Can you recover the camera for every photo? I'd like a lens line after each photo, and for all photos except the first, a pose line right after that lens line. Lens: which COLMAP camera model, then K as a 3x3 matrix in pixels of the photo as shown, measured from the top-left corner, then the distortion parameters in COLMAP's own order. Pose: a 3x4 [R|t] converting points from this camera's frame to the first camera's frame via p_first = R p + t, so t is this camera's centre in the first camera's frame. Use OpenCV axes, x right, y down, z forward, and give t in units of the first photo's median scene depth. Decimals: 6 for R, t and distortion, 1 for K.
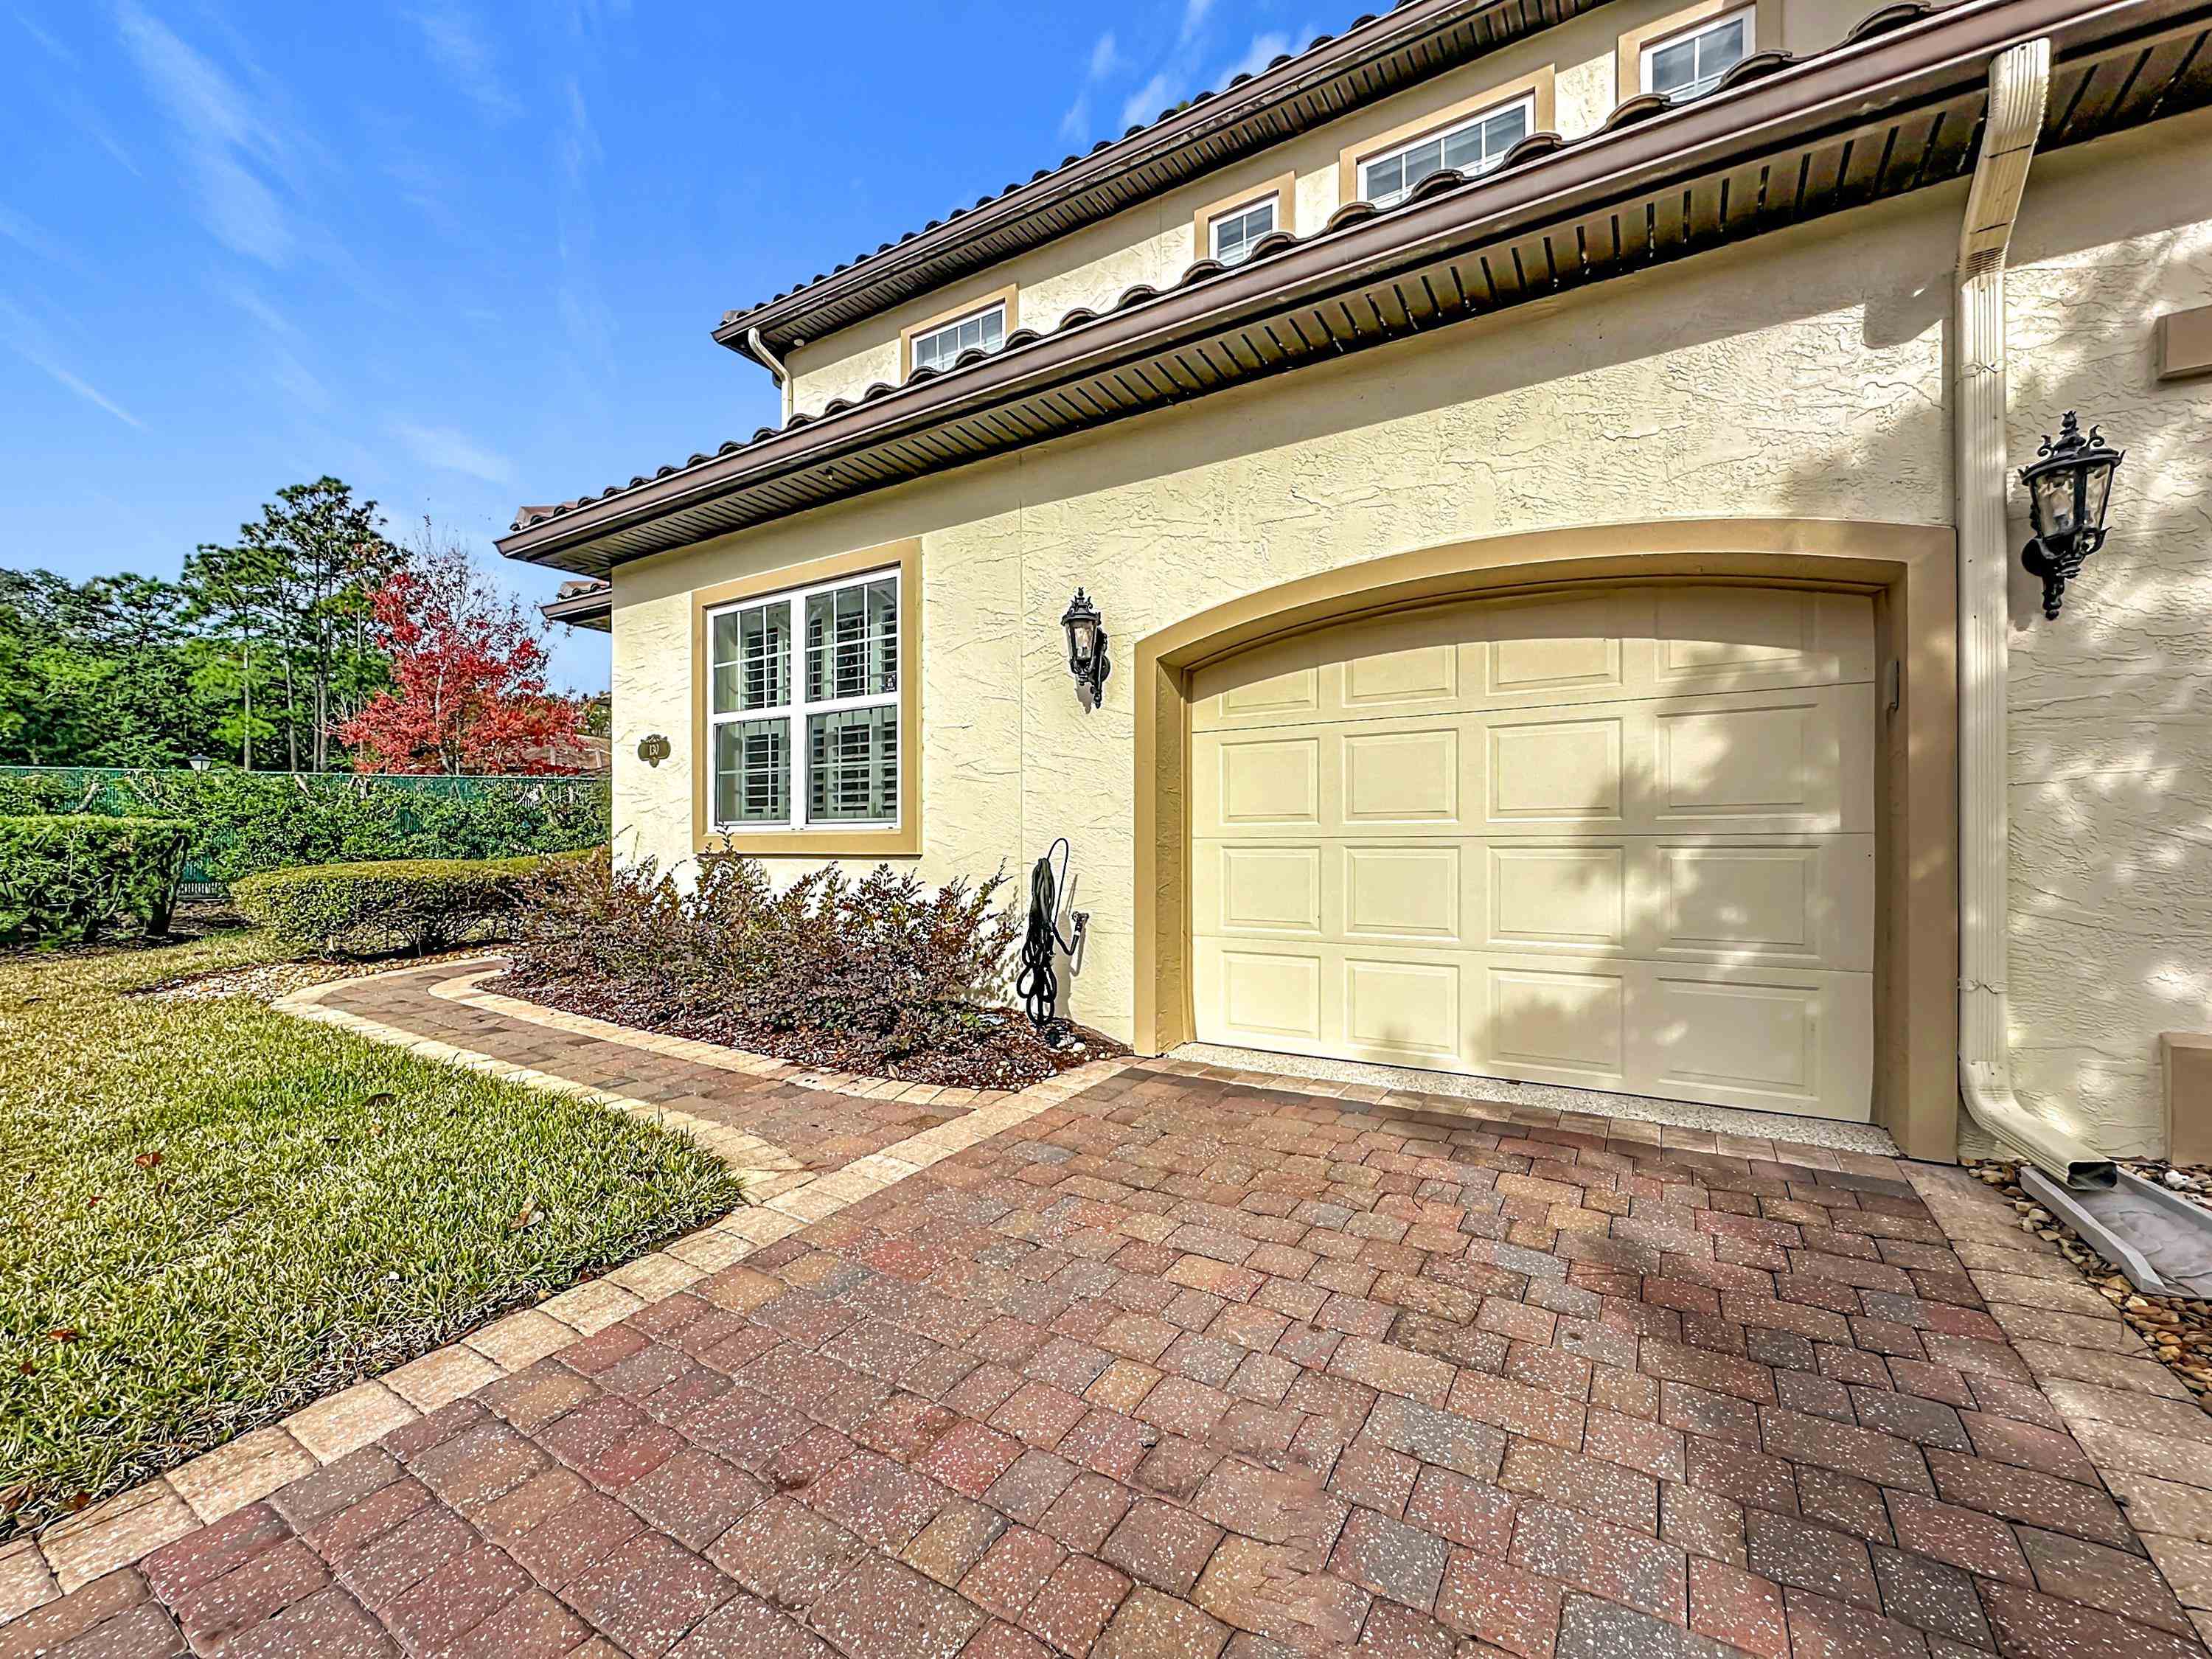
lens RADIAL K [[900.6, 0, 1116.8], [0, 900.6, 863.8], [0, 0, 1]] dist [-0.006569, 0.001498]
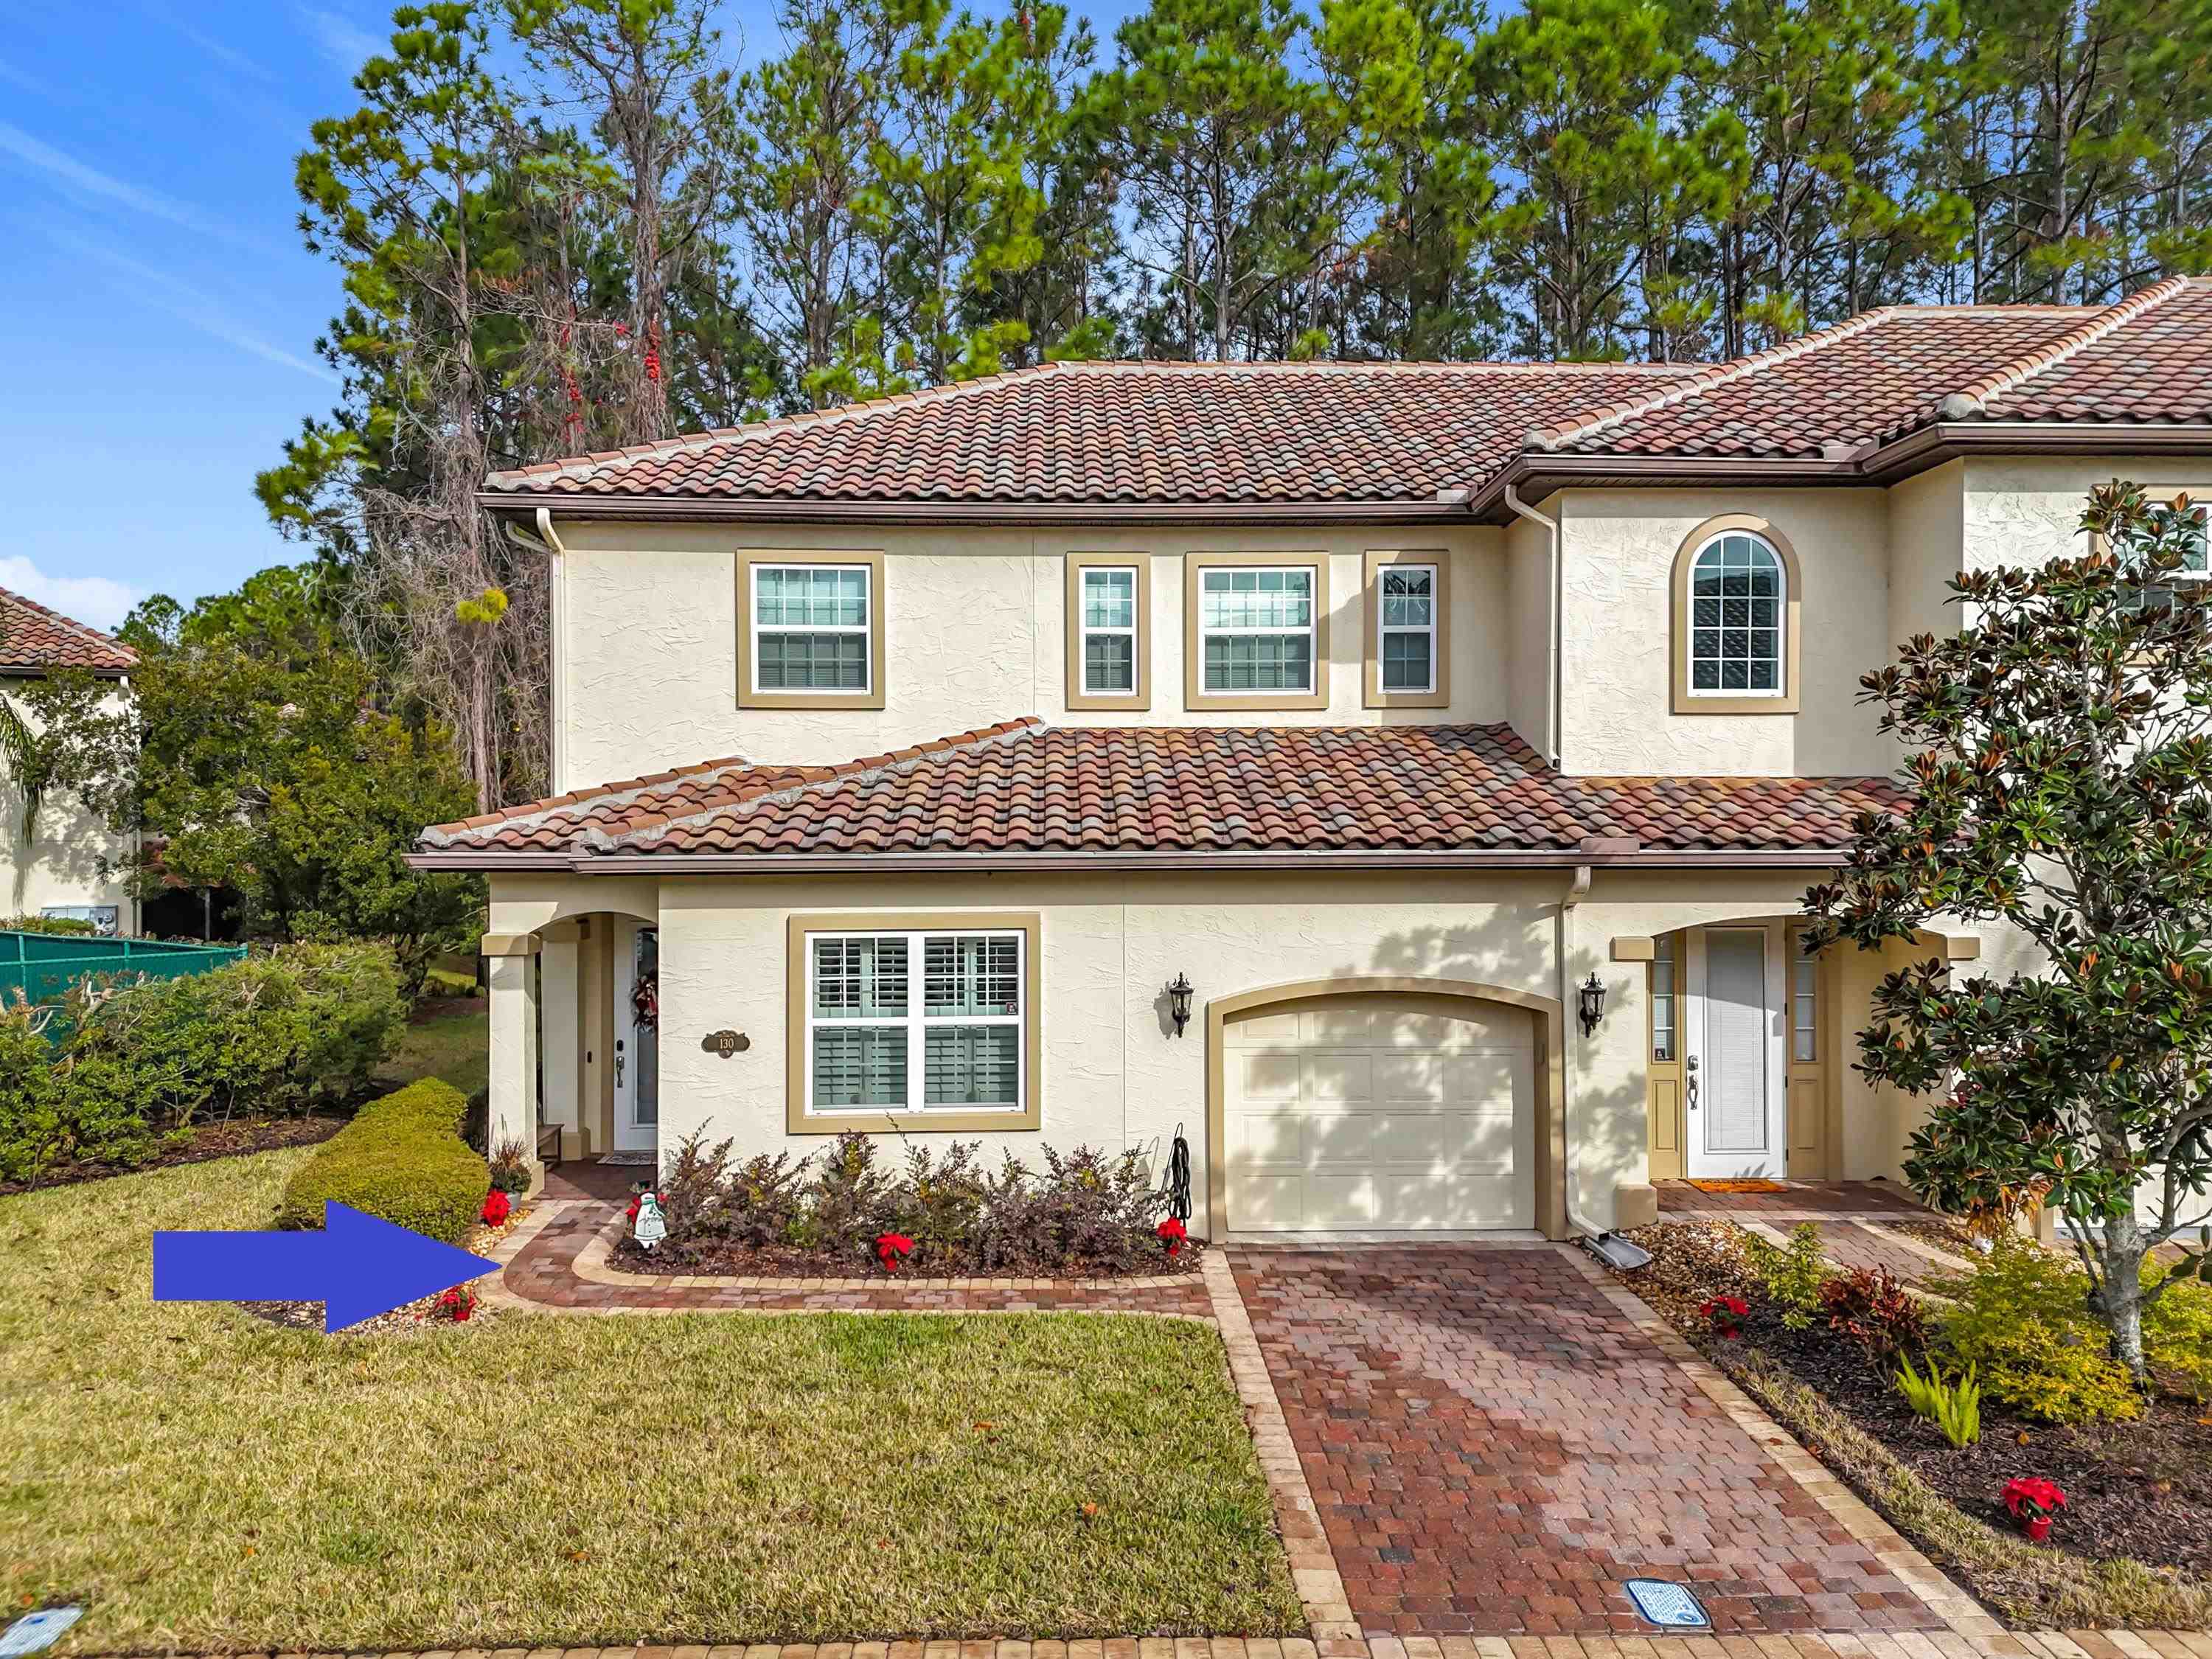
lens RADIAL K [[1675.4, 0, 1105.3], [0, 1675.4, 832.5], [0, 0, 1]] dist [0.047828, -0.046532]
pose [[0.826268, -0.005143, 0.563254, -1.650268], [0.005597, 0.999984, 0.000920, -0.488600], [-0.563249, 0.002392, 0.826284, -1.302983]]
